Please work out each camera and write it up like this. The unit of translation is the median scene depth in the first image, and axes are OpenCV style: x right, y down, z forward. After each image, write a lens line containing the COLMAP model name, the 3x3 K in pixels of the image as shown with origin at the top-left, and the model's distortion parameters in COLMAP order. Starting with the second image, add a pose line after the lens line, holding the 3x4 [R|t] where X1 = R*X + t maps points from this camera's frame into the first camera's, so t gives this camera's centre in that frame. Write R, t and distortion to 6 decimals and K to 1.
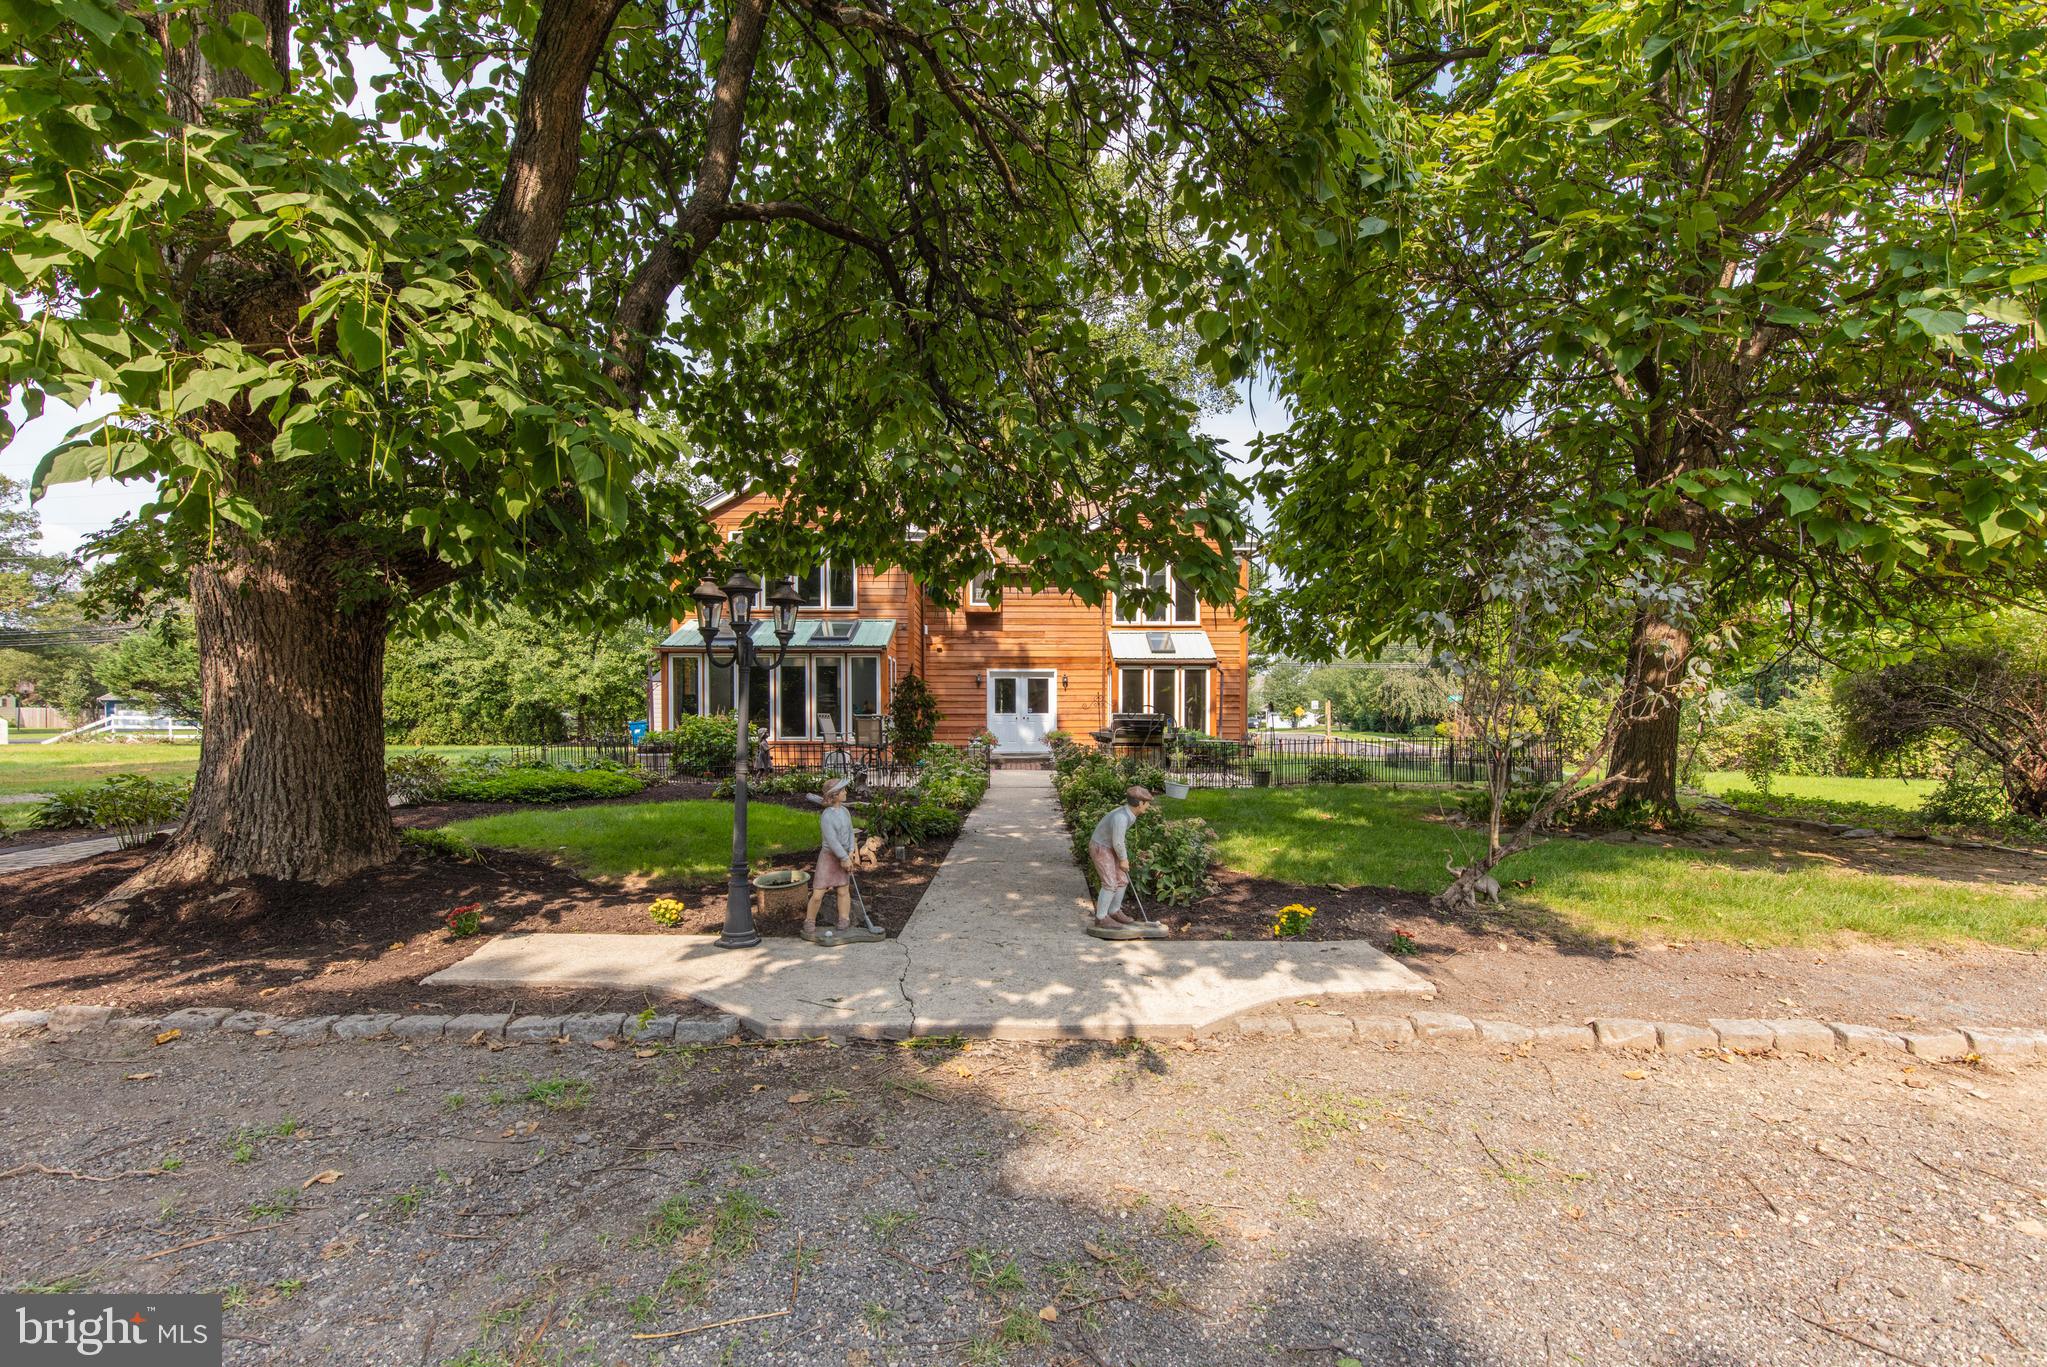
lens RADIAL K [[914.5, 0, 1023.5], [0, 914.5, 683.5], [0, 0, 1]] dist [0.000290, 0.000128]
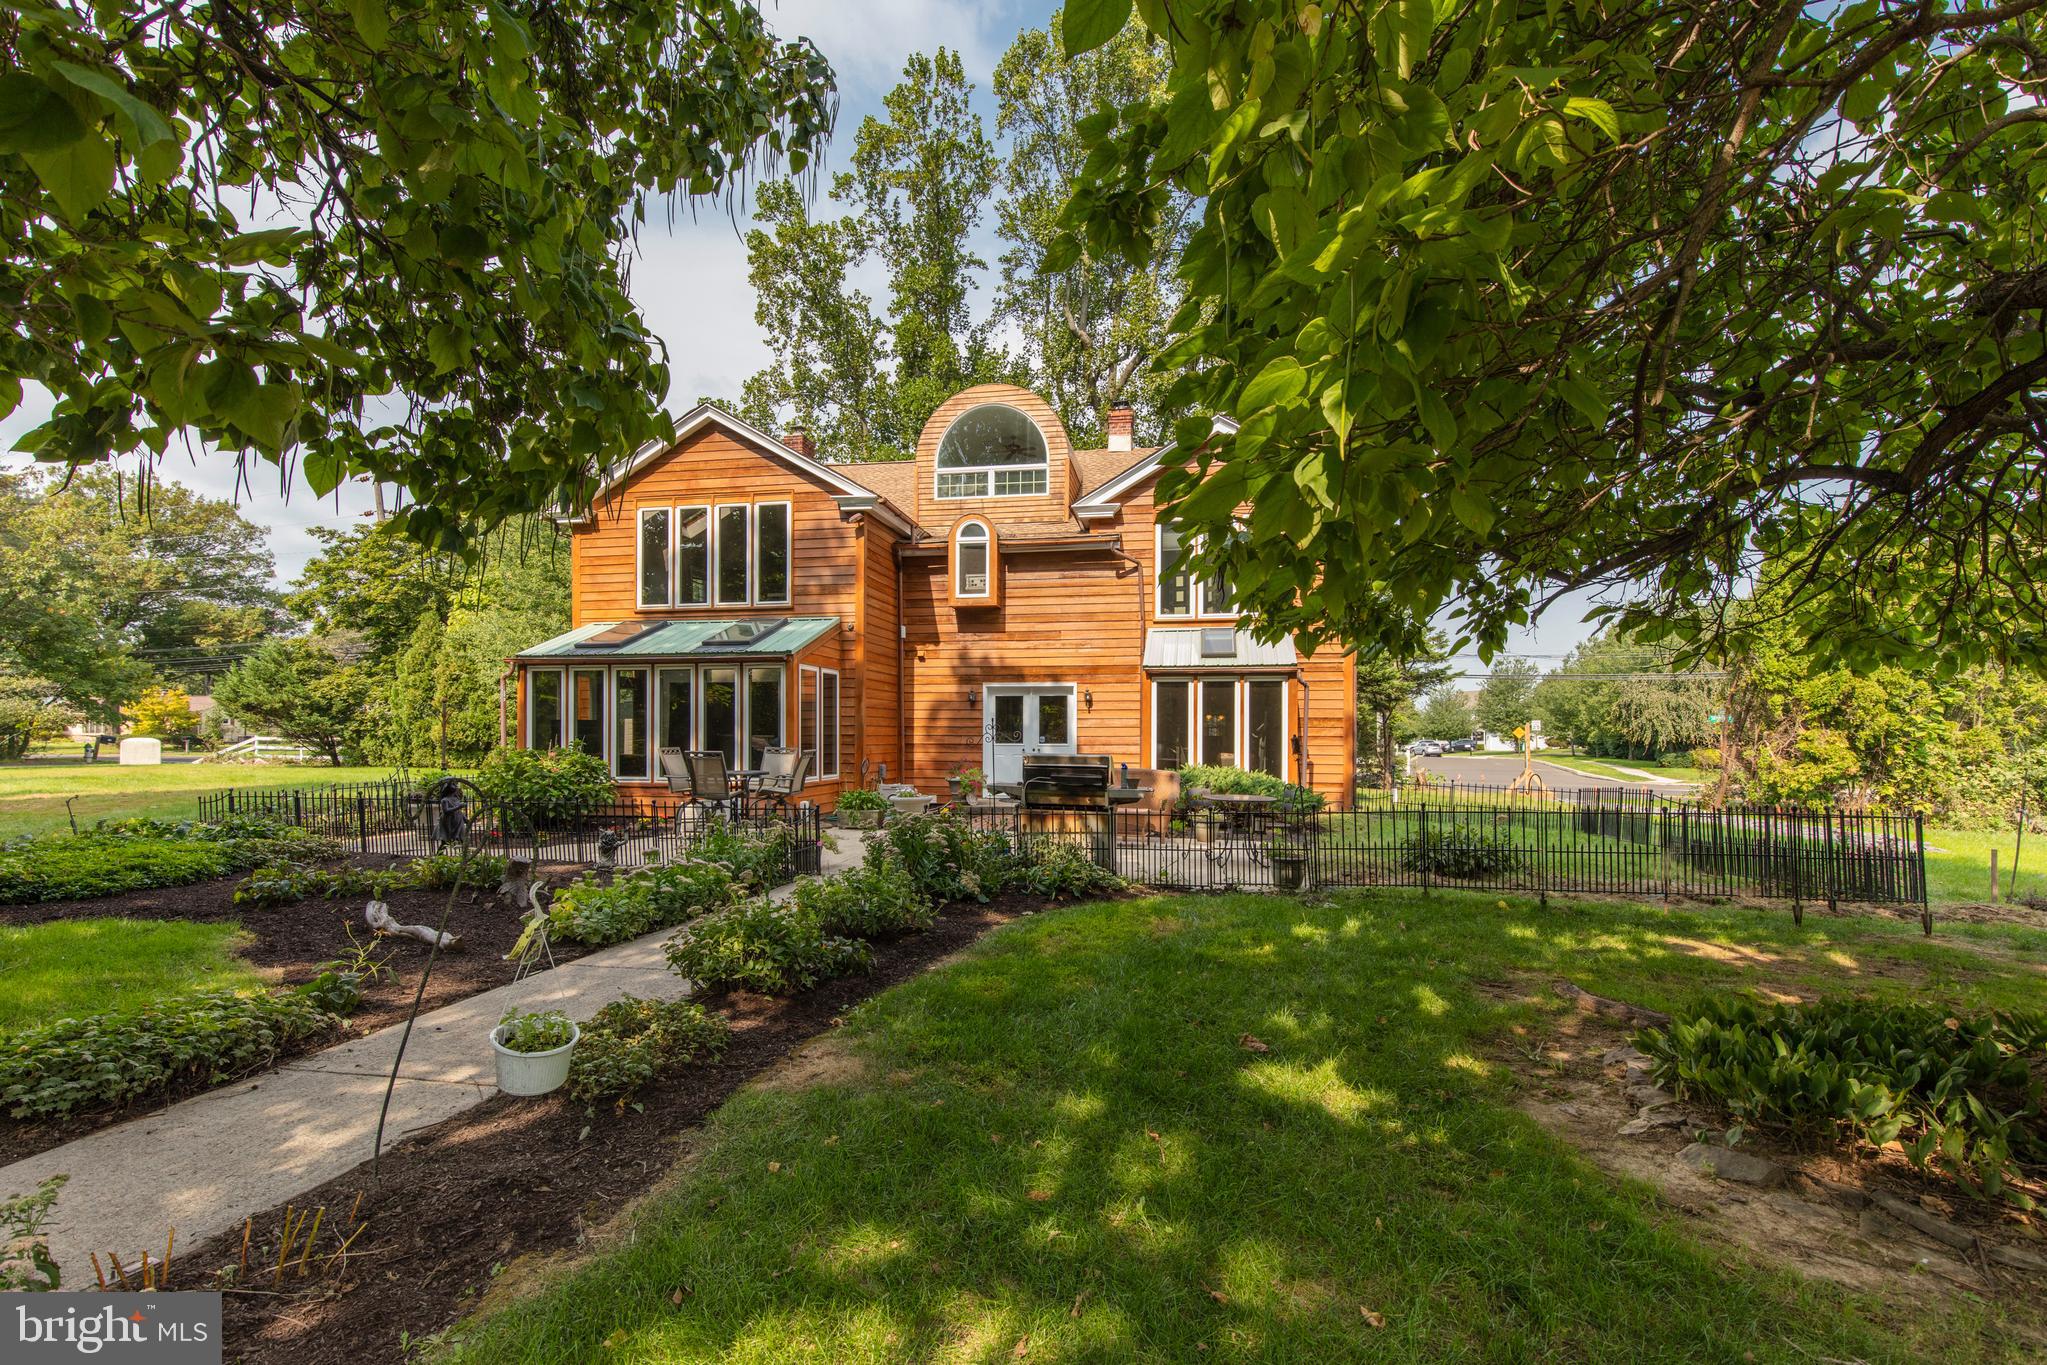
lens RADIAL K [[914.5, 0, 1023.5], [0, 914.5, 682.5], [0, 0, 1]] dist [0.000290, 0.000128]
pose [[0.976517, -0.009267, -0.215240, 0.151400], [0.004606, 0.999744, -0.022145, 0.000122], [0.215390, 0.020633, 0.976310, 0.280837]]
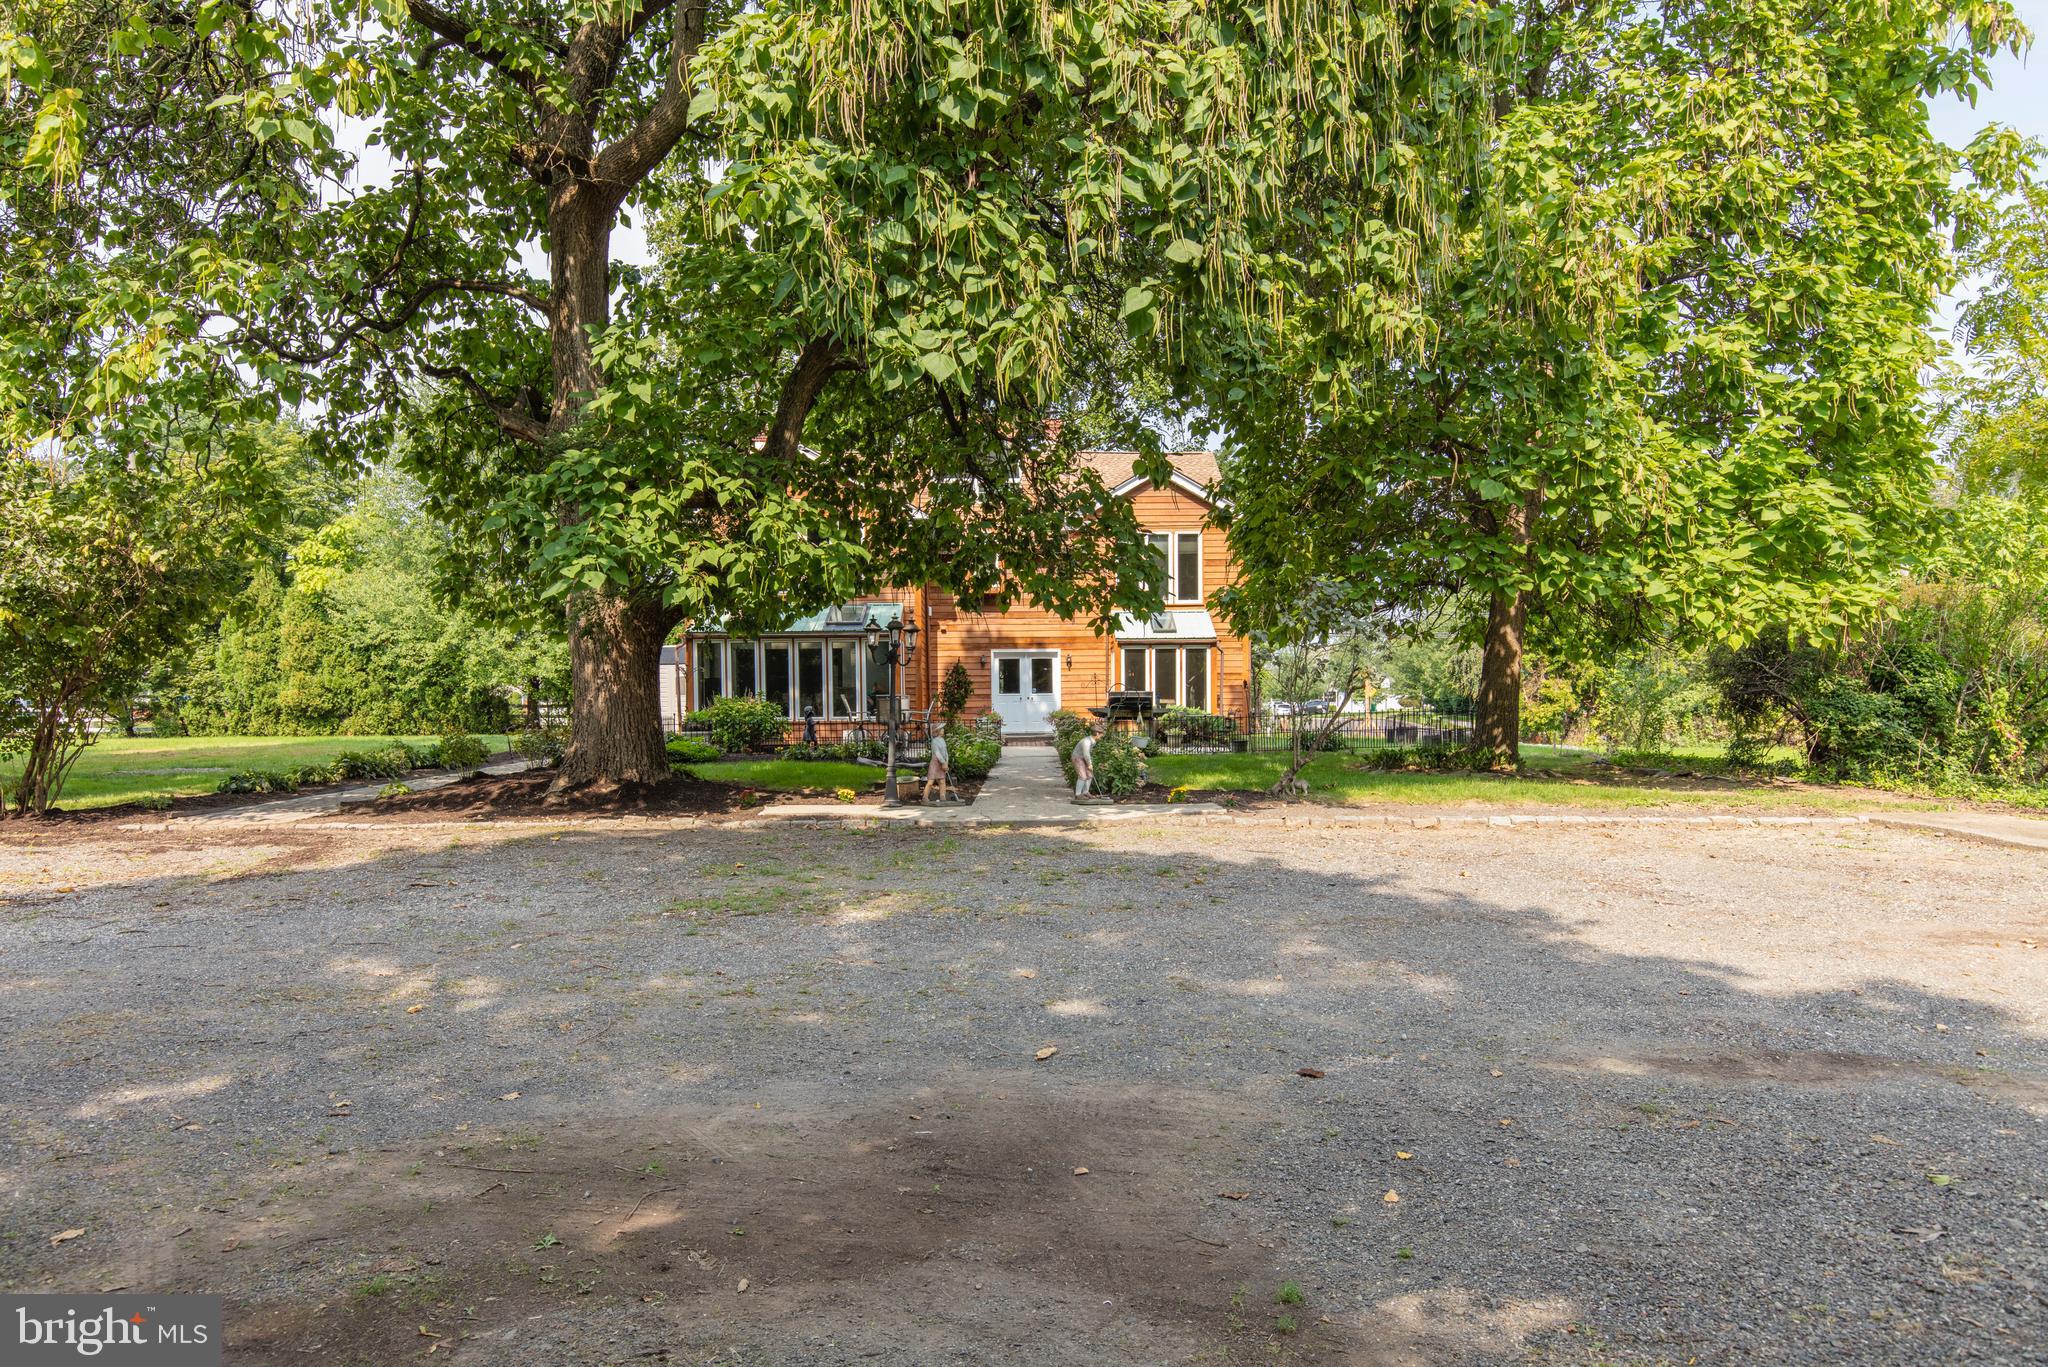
lens RADIAL K [[1221.2, 0, 1024.0], [0, 1221.2, 683.5], [0, 0, 1]] dist [0.001220, -0.000384]
pose [[0.999952, -0.009649, 0.001701, -0.006567], [0.009610, 0.999722, 0.021518, -0.007204], [-0.001909, -0.021500, 0.999767, -0.347347]]
